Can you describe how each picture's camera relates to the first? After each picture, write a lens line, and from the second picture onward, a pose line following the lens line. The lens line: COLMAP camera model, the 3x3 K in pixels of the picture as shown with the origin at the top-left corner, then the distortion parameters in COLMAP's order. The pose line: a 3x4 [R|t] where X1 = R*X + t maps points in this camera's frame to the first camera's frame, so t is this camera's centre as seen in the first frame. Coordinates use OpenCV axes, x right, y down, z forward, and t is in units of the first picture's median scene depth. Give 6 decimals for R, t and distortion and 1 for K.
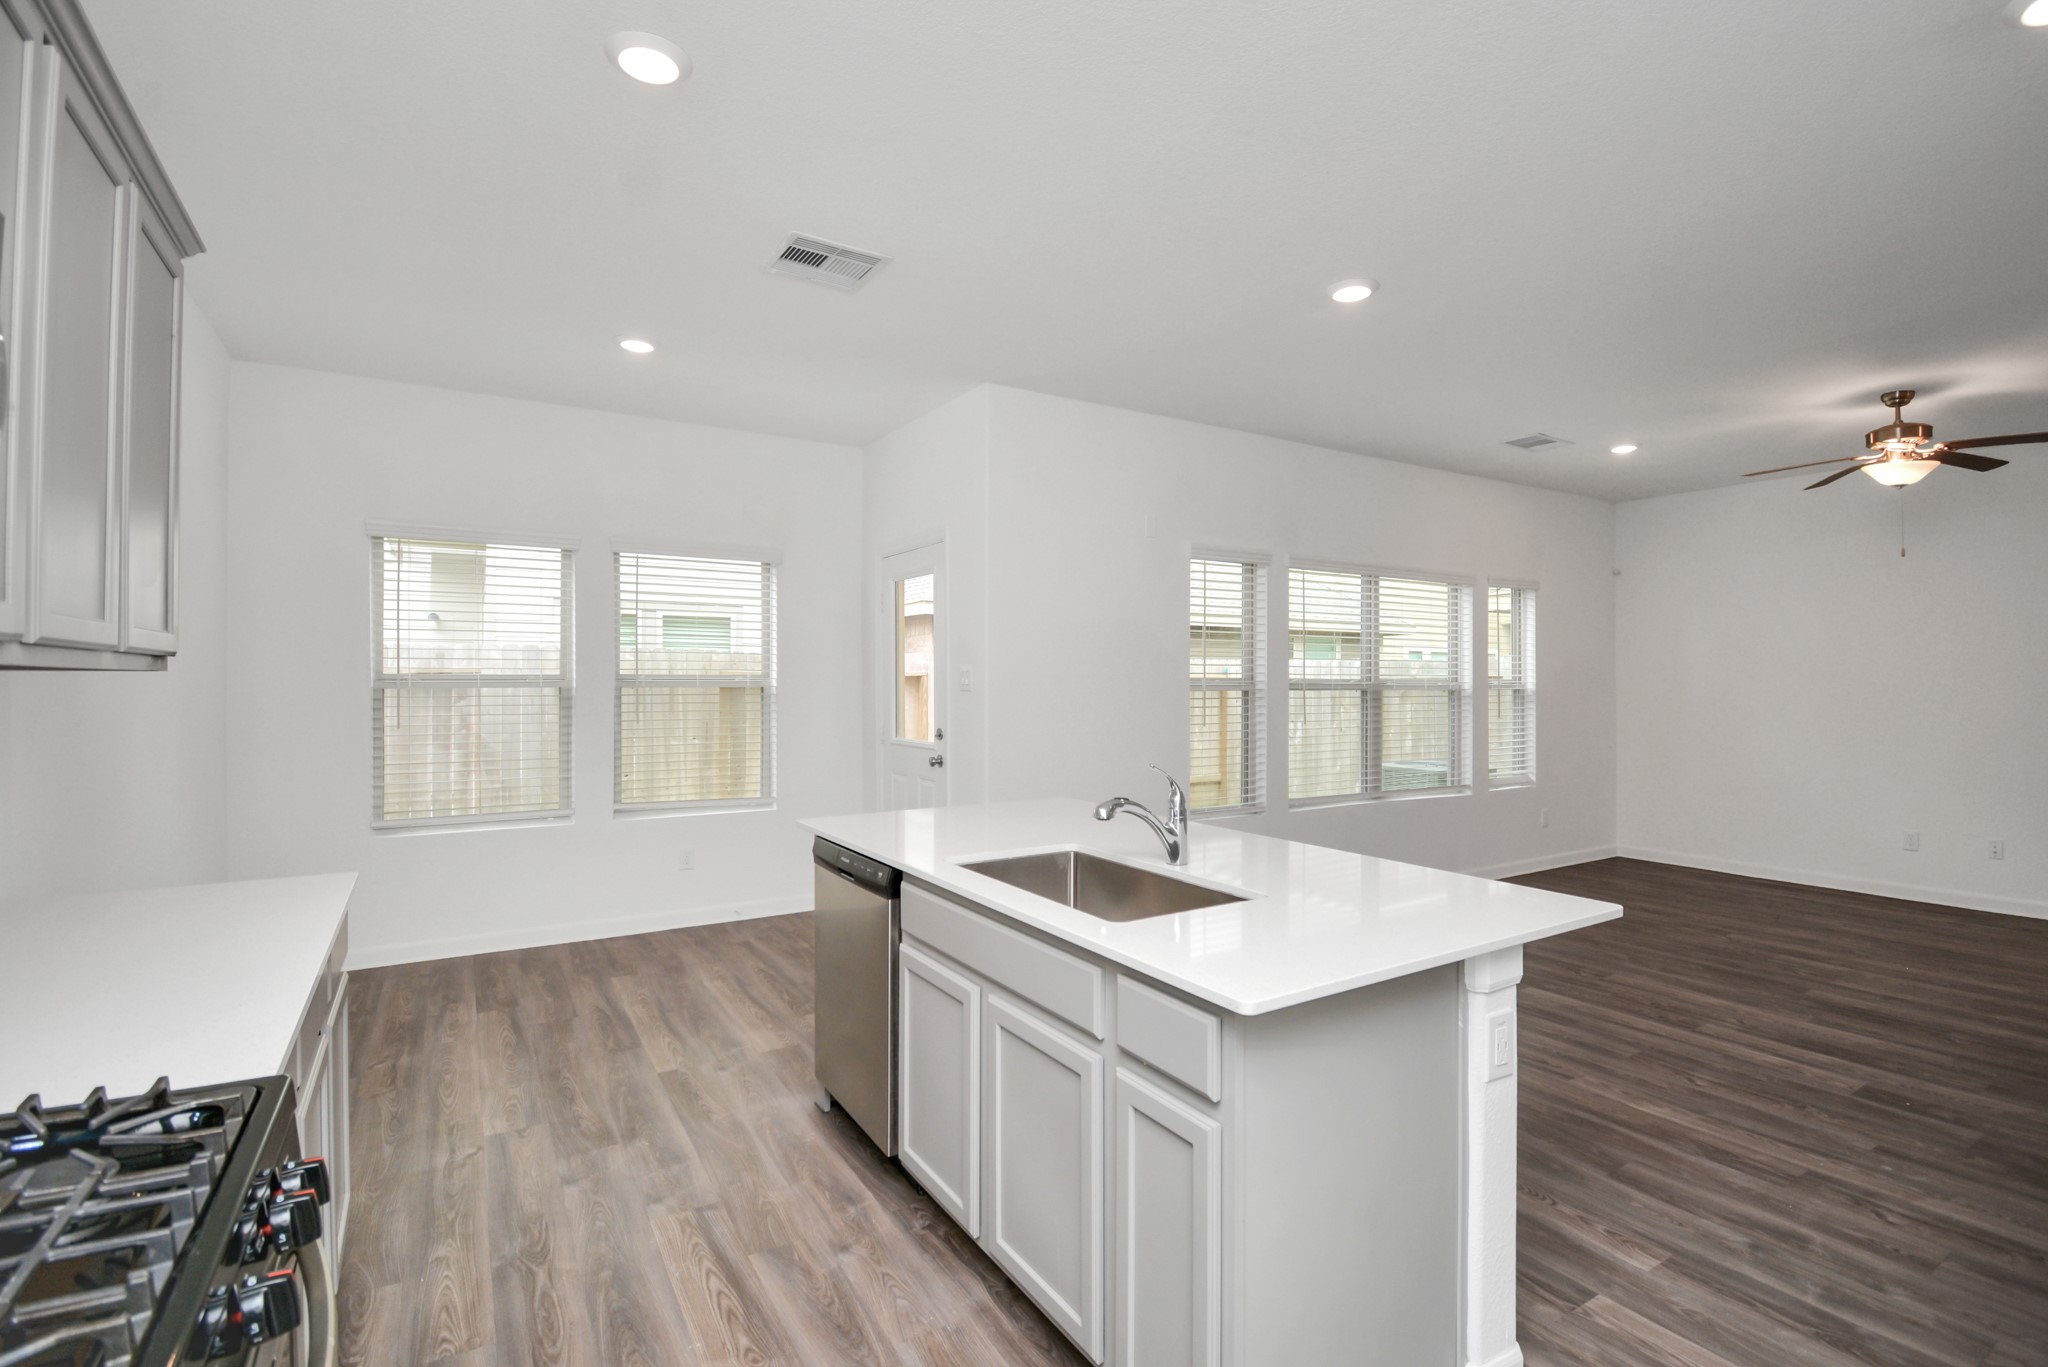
lens RADIAL K [[932.7, 0, 1020.2], [0, 932.7, 673.2], [0, 0, 1]] dist [0.001544, -0.019364]
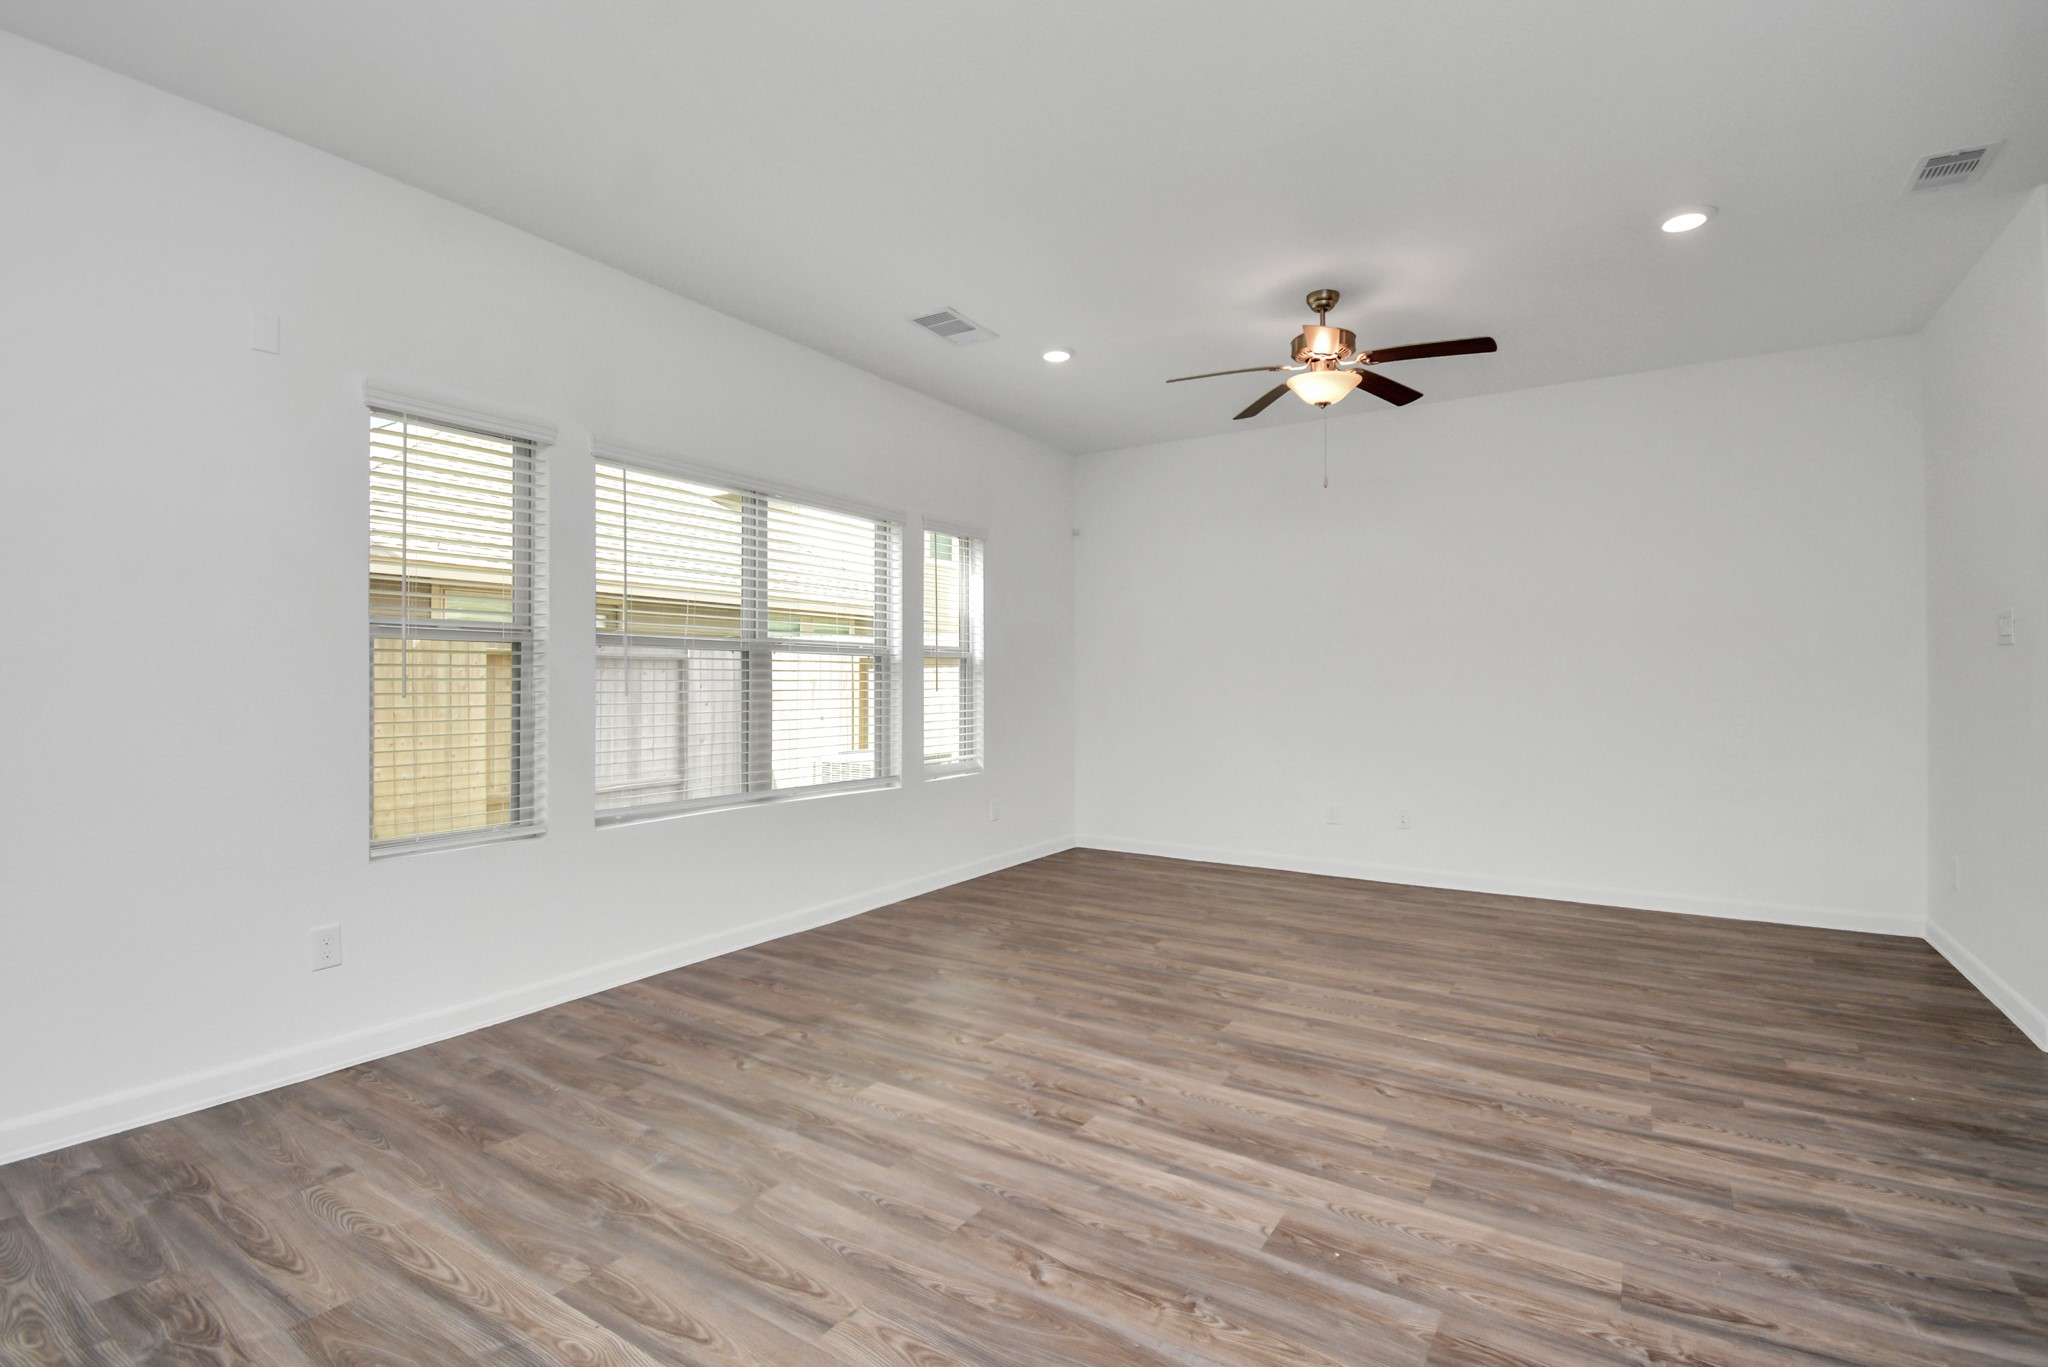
lens RADIAL K [[932.7, 0, 1020.2], [0, 932.7, 673.2], [0, 0, 1]] dist [0.001544, -0.019364]
pose [[0.900596, 0.003995, 0.434640, 0.285120], [-0.004098, 0.999991, -0.000702, 0.040630], [-0.434639, -0.001149, 0.900604, 0.296346]]
